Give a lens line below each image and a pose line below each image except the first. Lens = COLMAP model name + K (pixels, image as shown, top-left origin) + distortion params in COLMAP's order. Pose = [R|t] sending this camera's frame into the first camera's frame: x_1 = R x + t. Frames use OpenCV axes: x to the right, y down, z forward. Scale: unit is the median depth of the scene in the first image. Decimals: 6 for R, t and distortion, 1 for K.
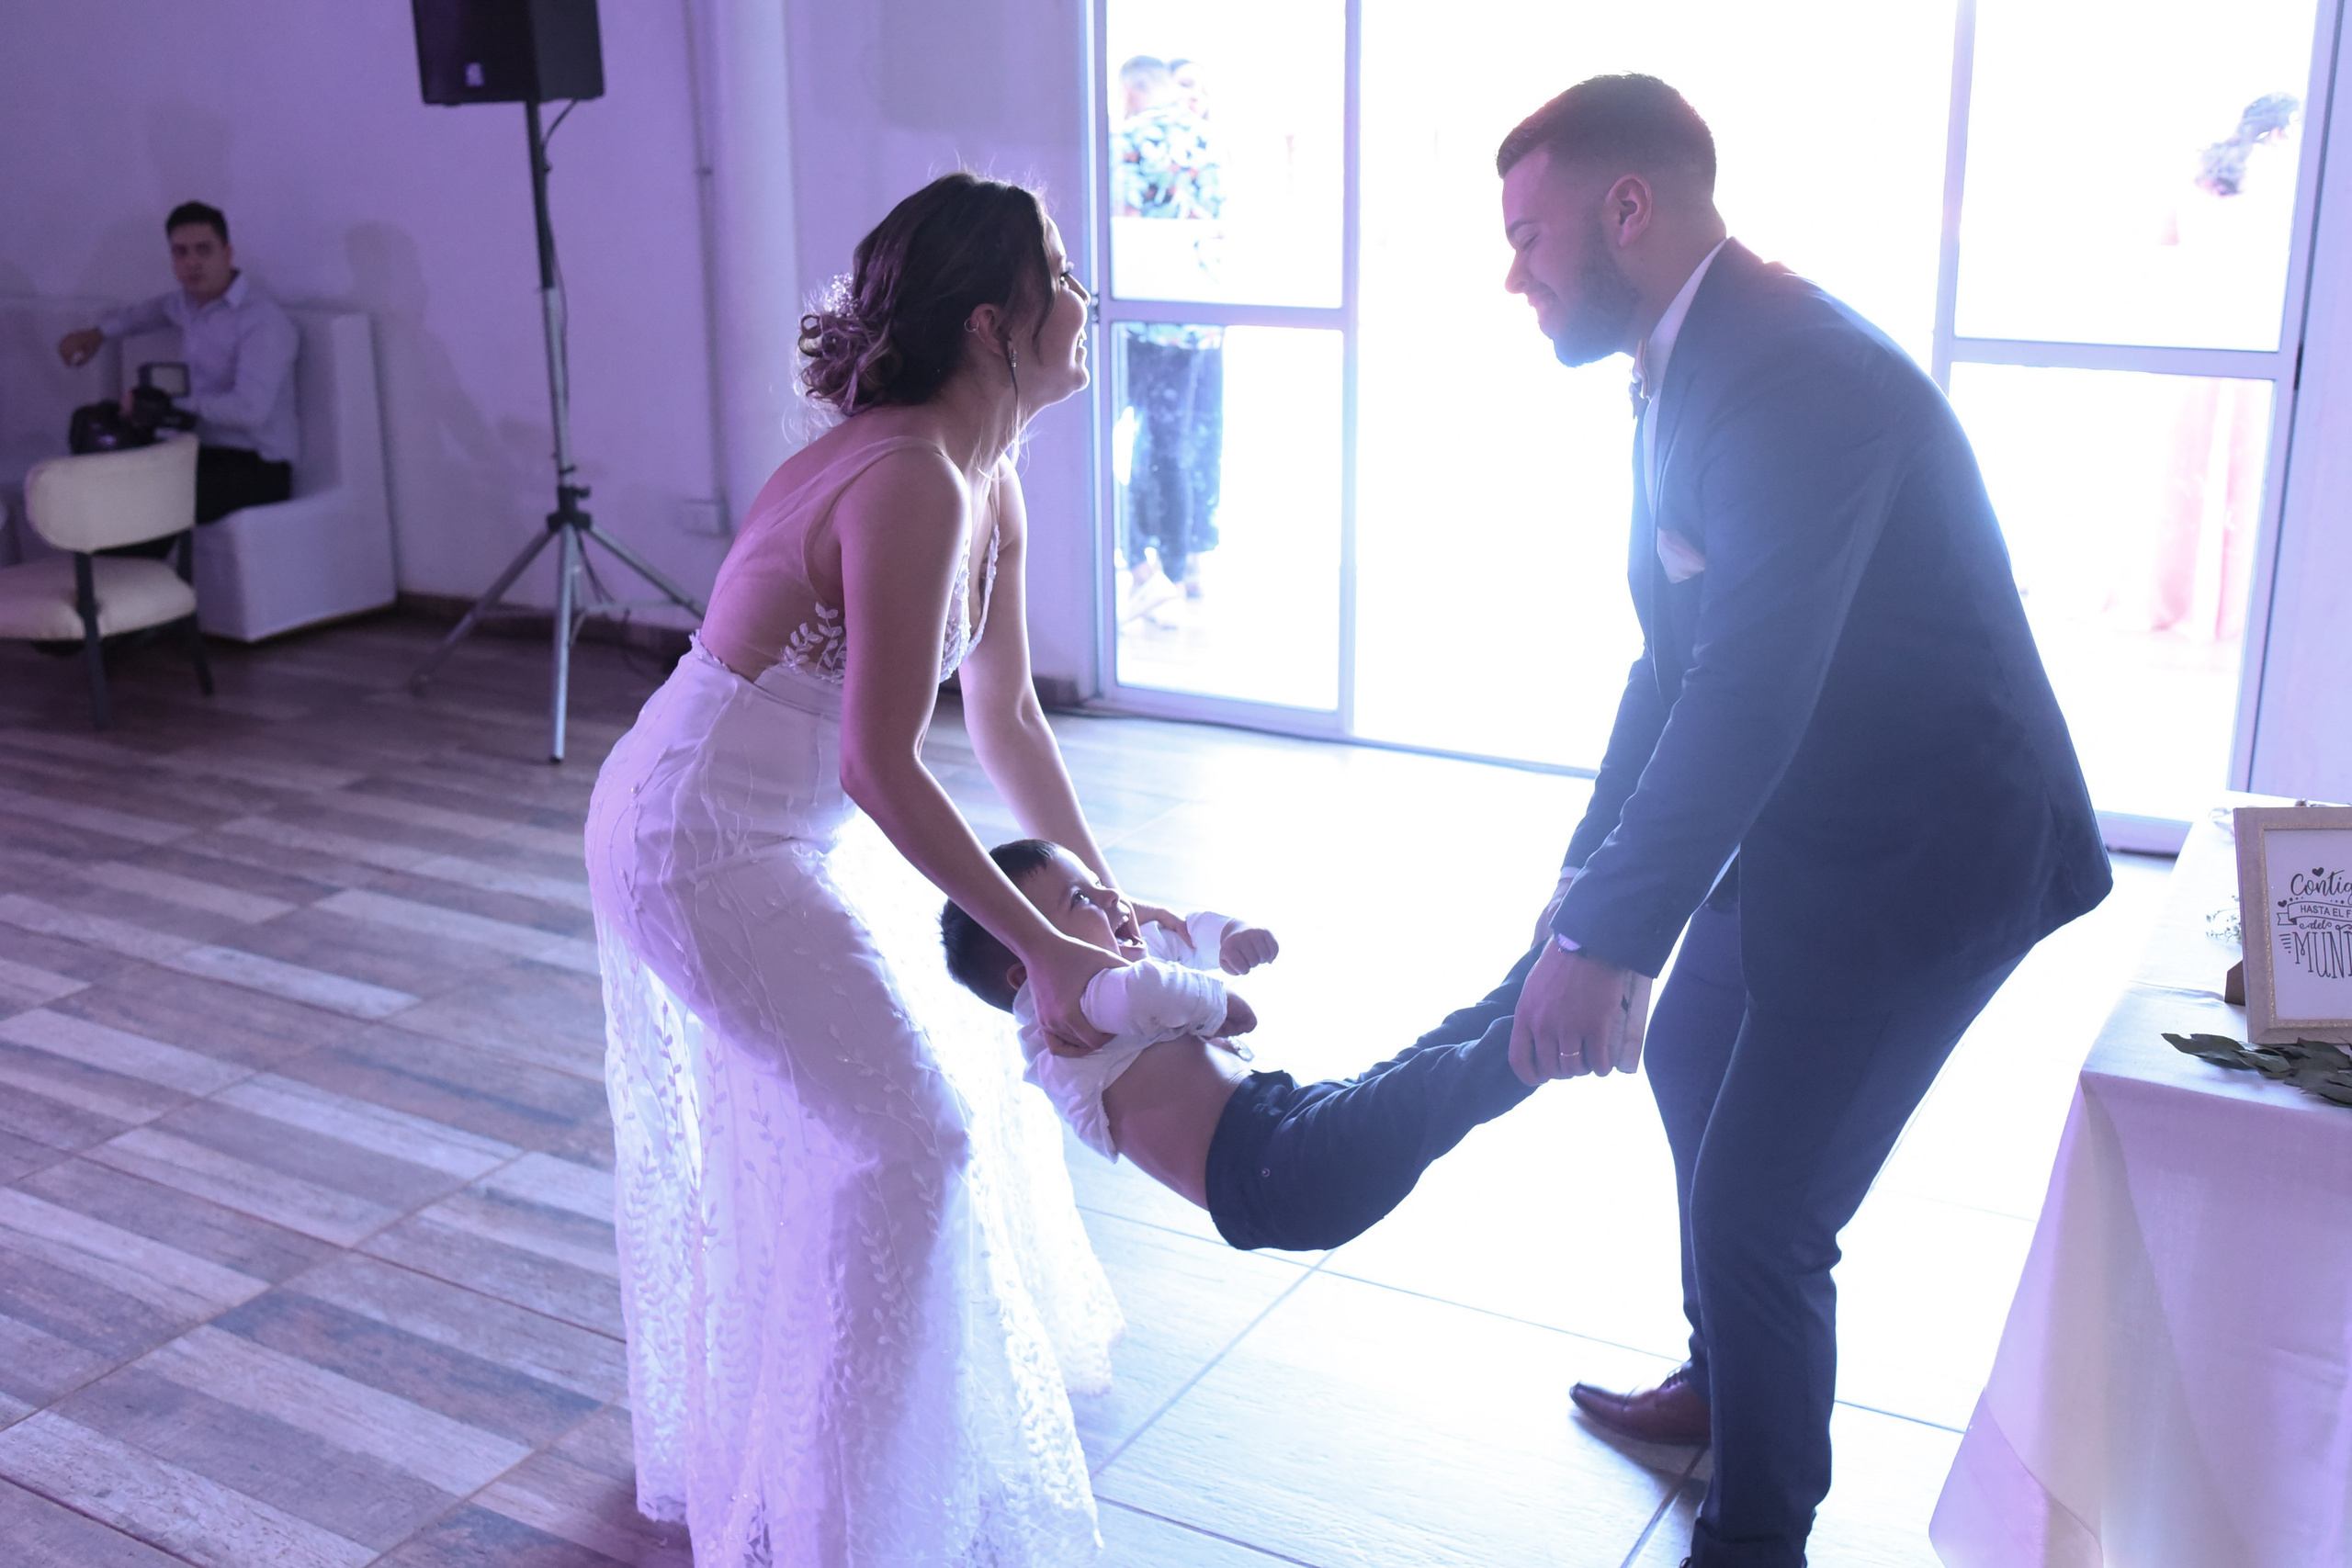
lens RADIAL K [[2363.8, 0, 1173.0], [0, 2363.8, 783.9], [0, 0, 1]] dist [-0.055336, 0.000000]
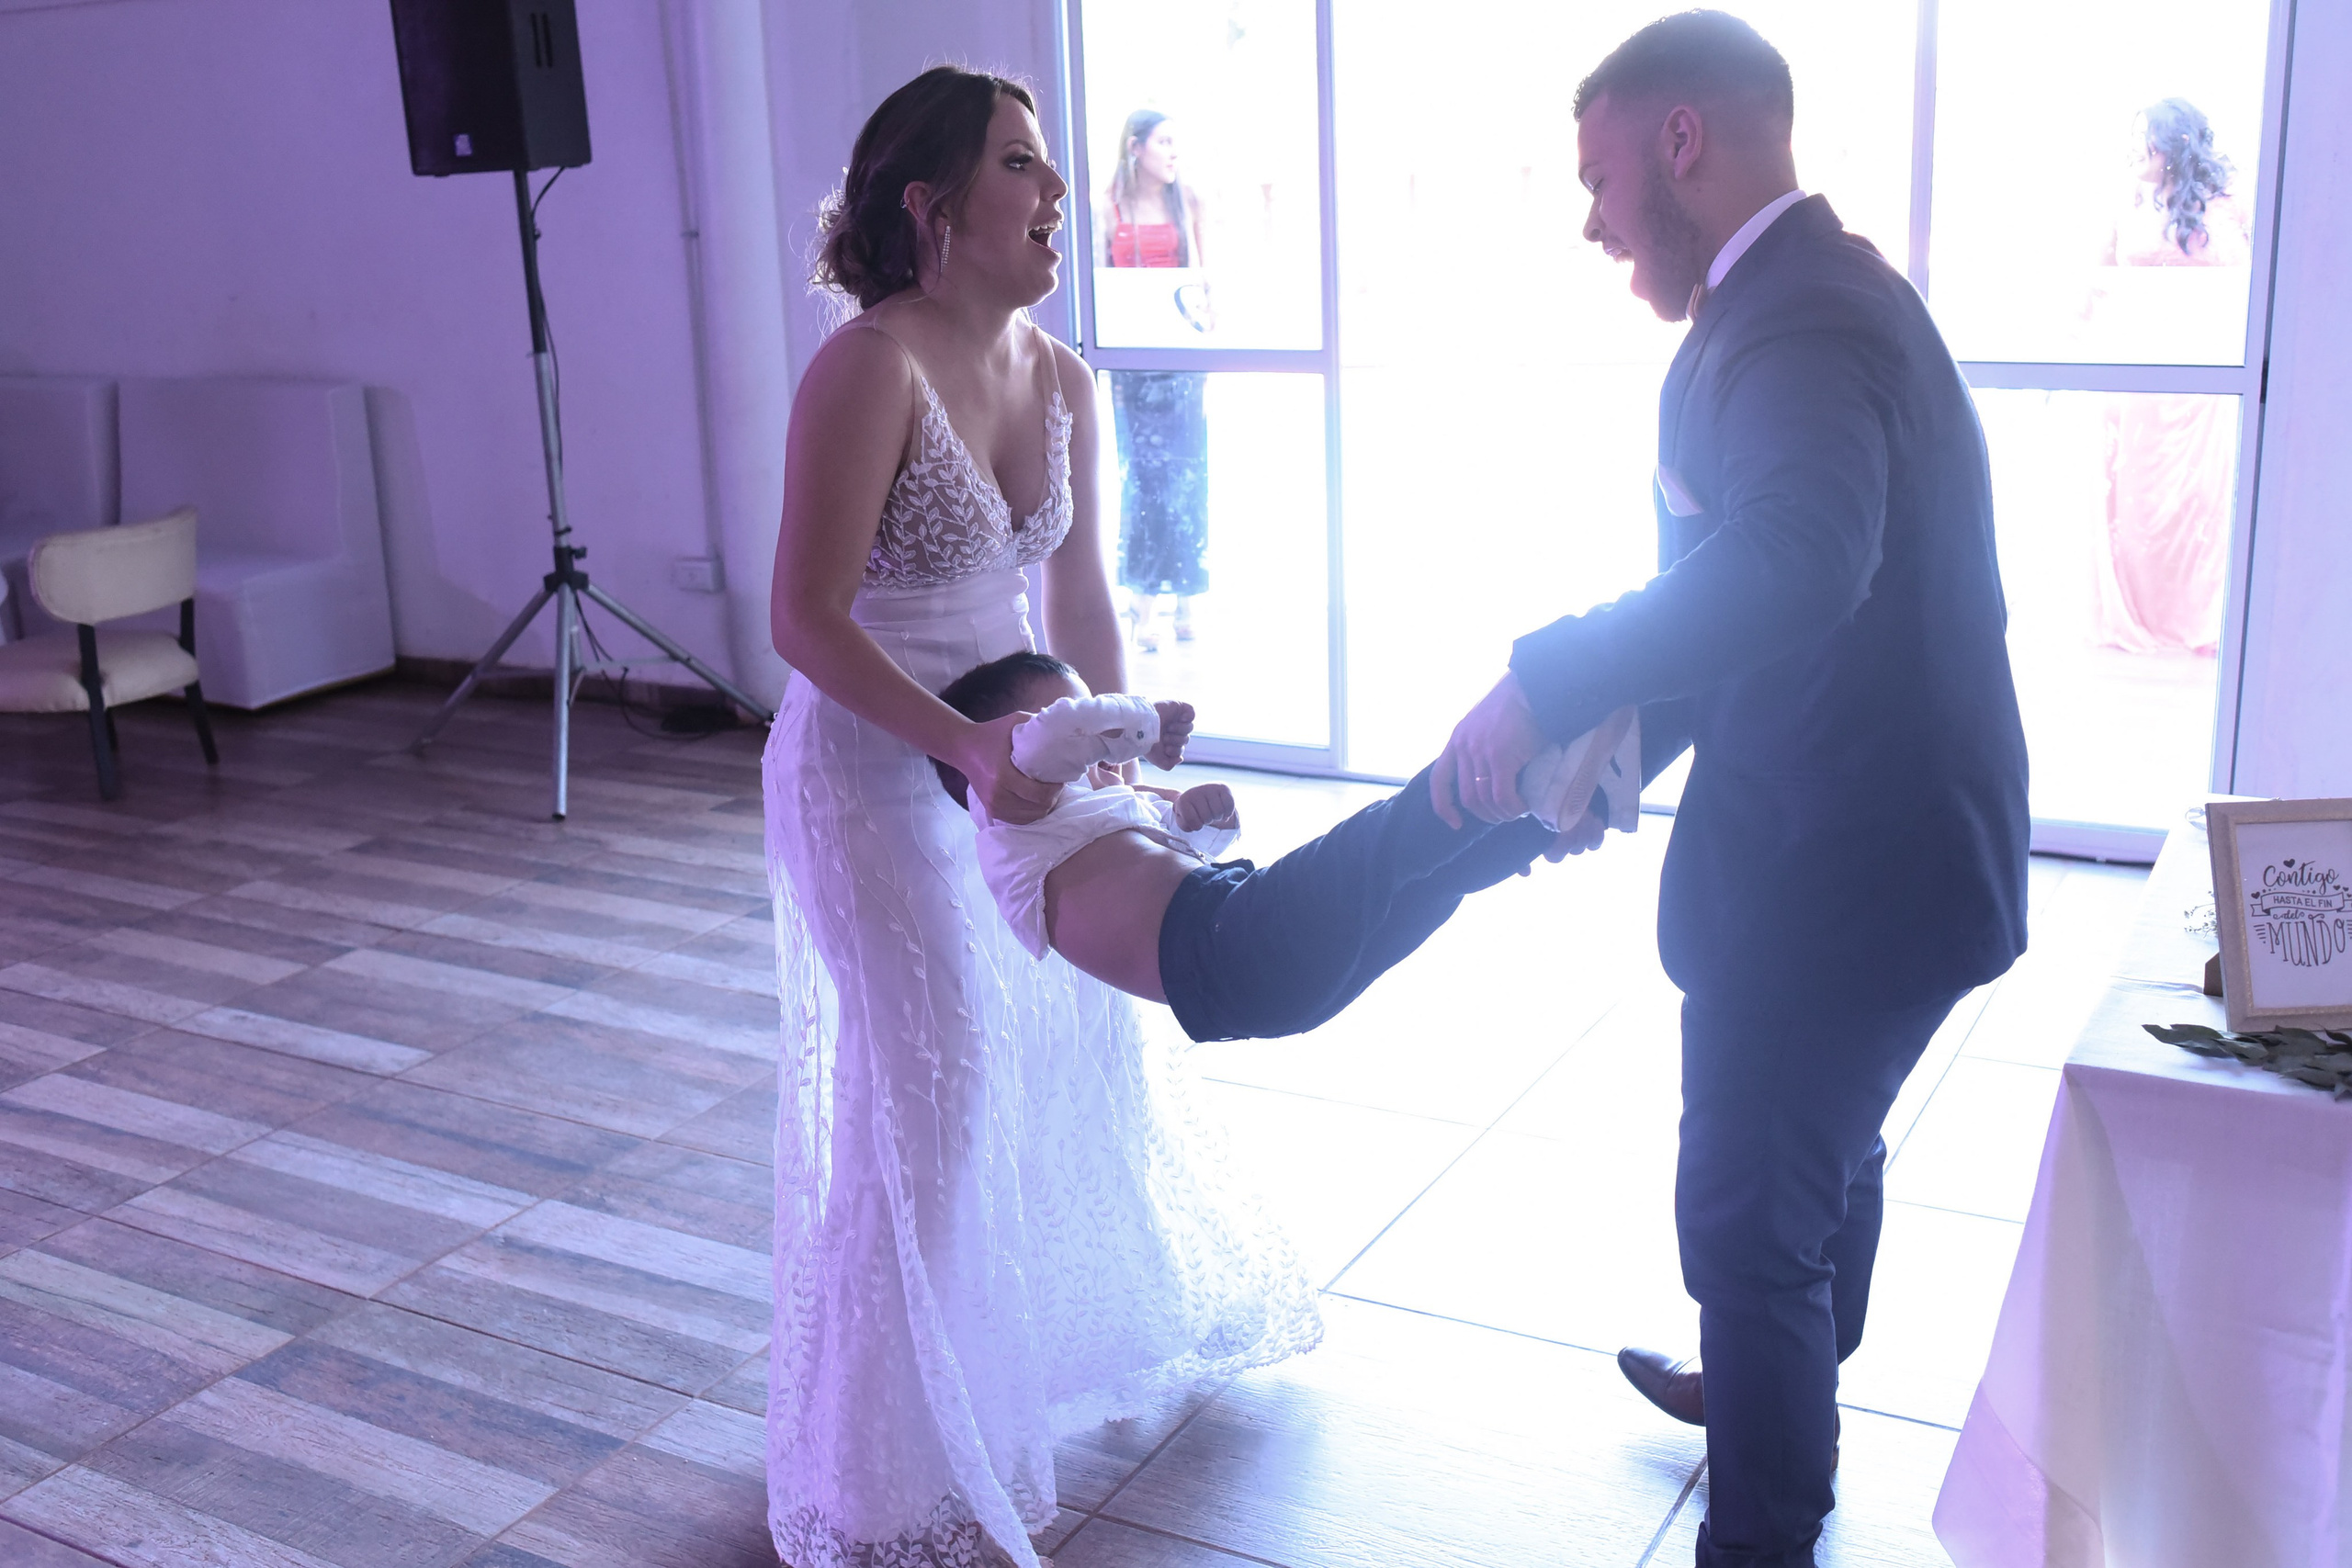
lens RADIAL K [[2363.8, 0, 1170.2], [0, 2363.8, 783.1], [0, 0, 1]] dist [-0.055336, 0.000000]
pose [[0.999615, -0.027732, 0.001212, -0.000743], [0.027752, 0.999368, -0.022212, 0.006714], [-0.000595, 0.022237, 0.999753, -0.015161]]
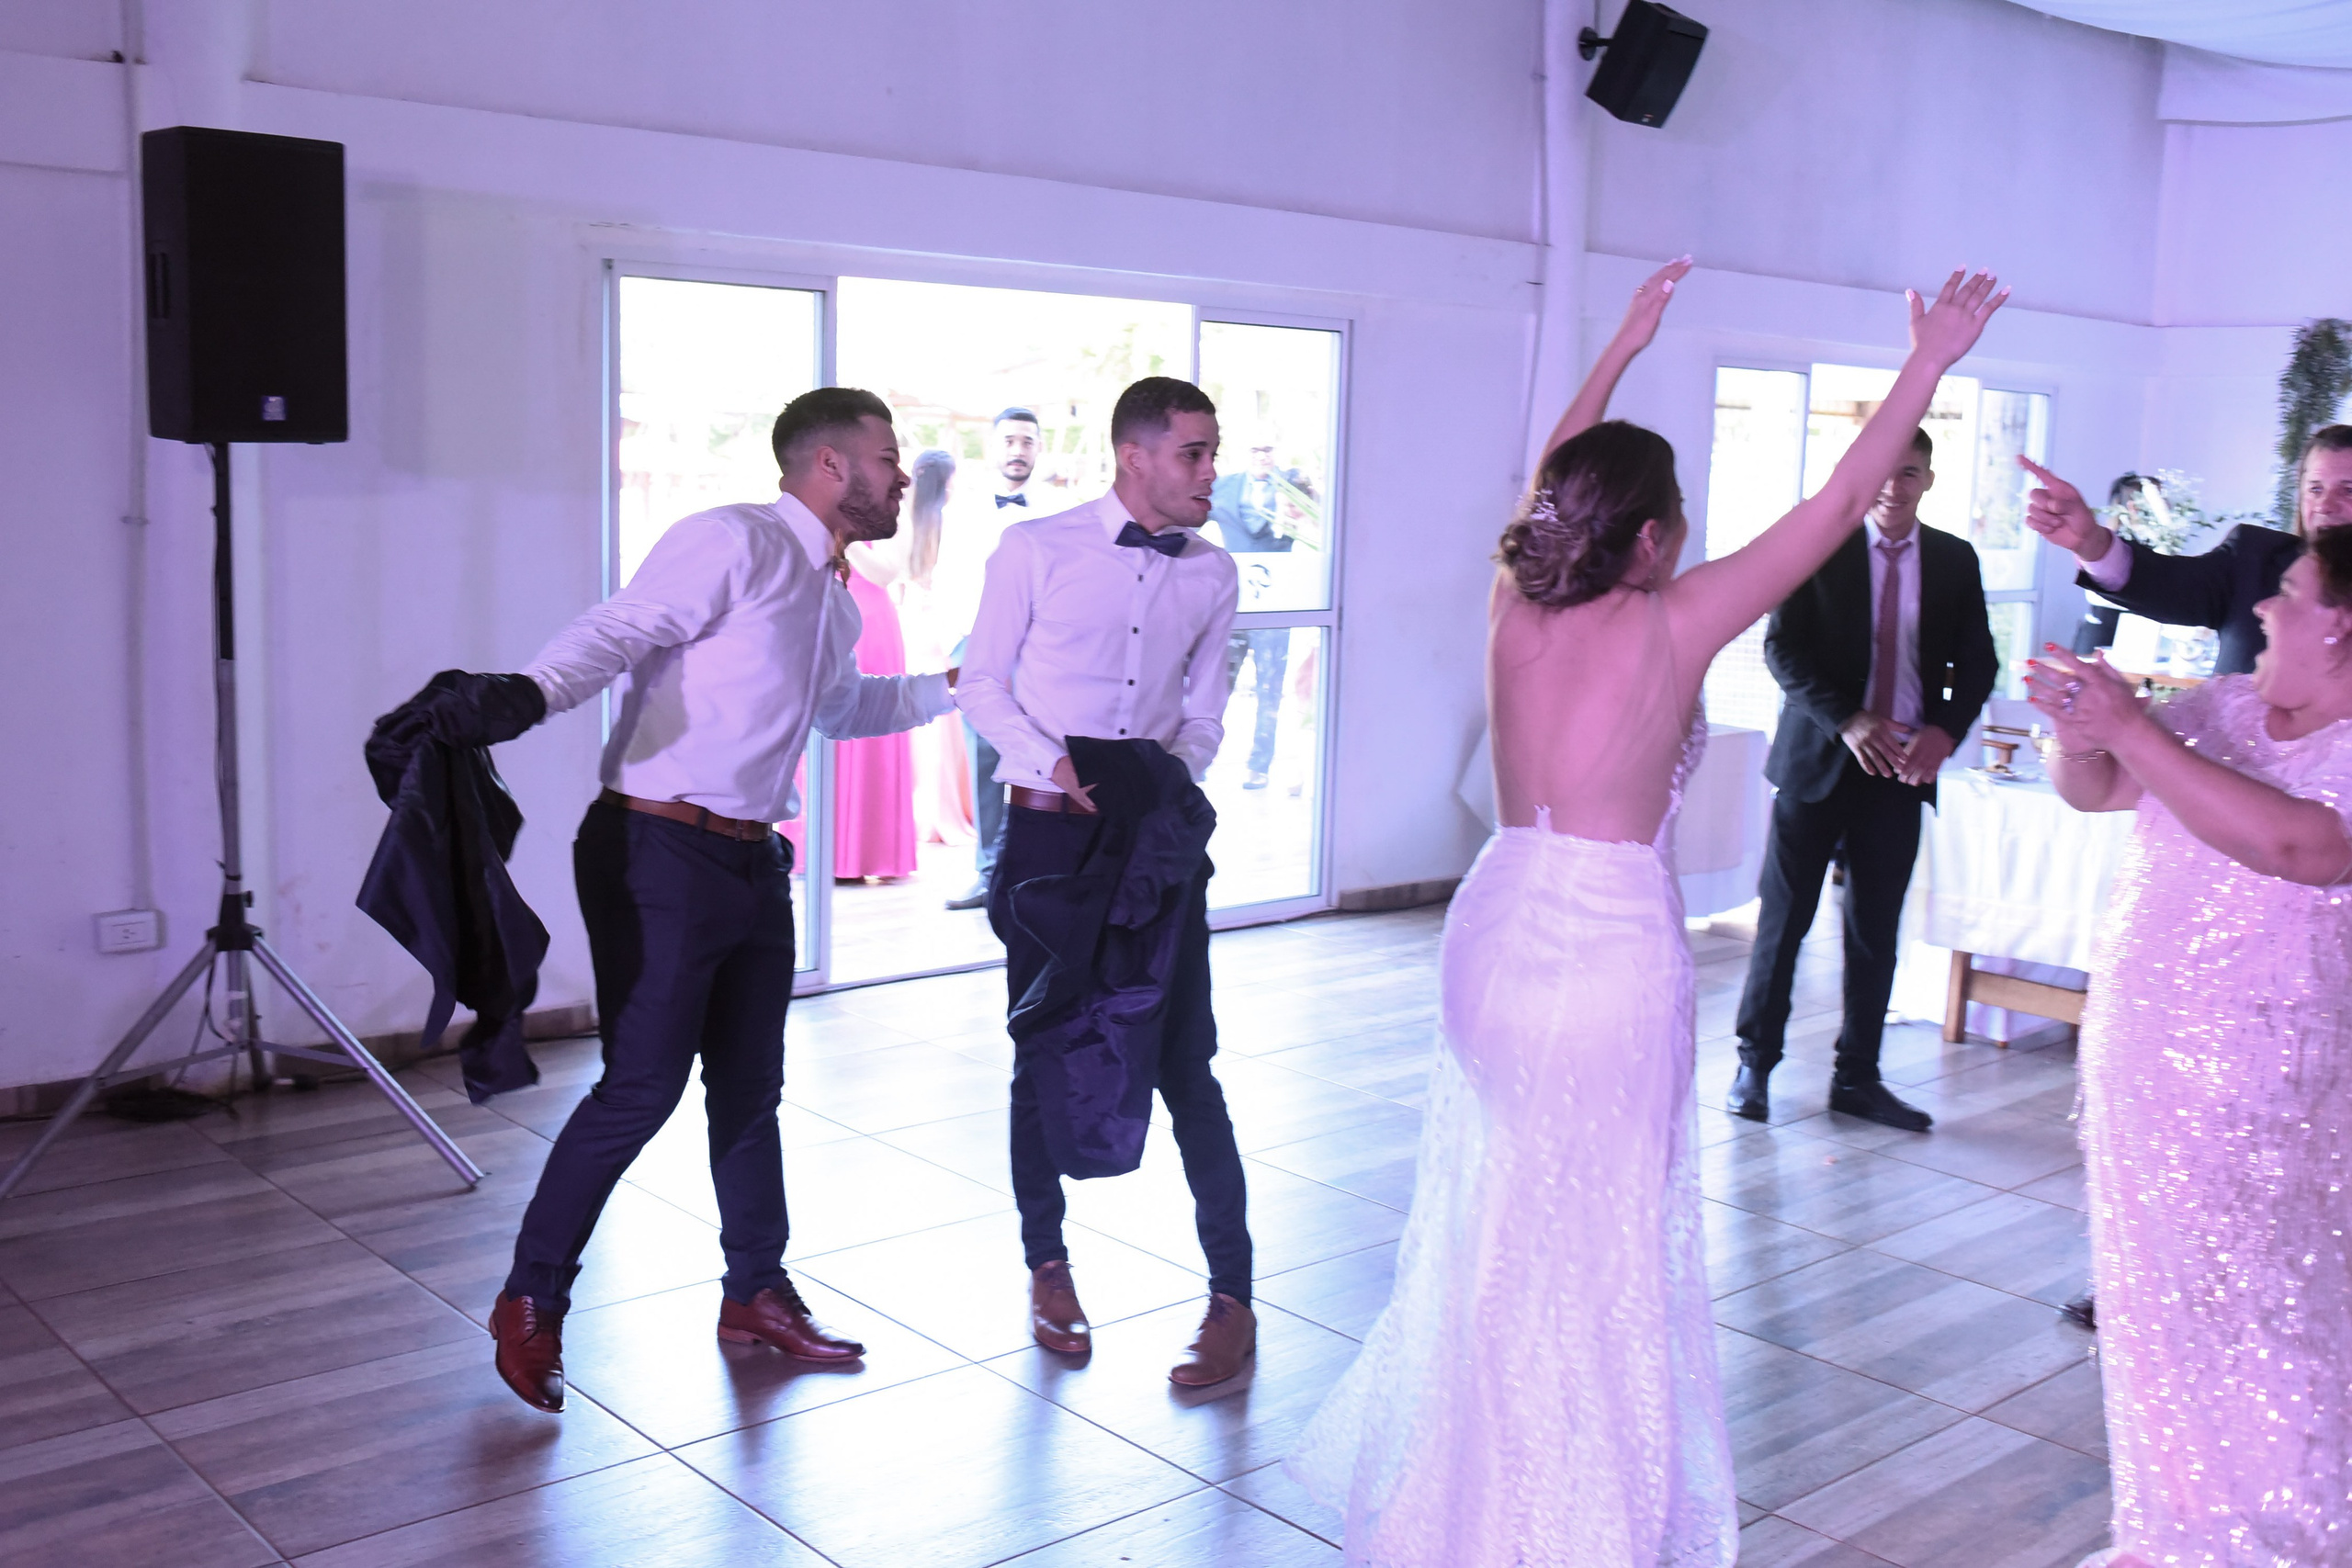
lens RADIAL K [[2363.8, 0, 1173.1], [0, 2363.8, 791.2], [0, 0, 1]] dist [-0.055336, 0.000000]
pose [[0.311663, -0.119406, 0.942660, -1.316907], [0.234297, 0.971098, 0.045544, -0.173684], [-0.920853, 0.206668, 0.330632, 0.593645]]
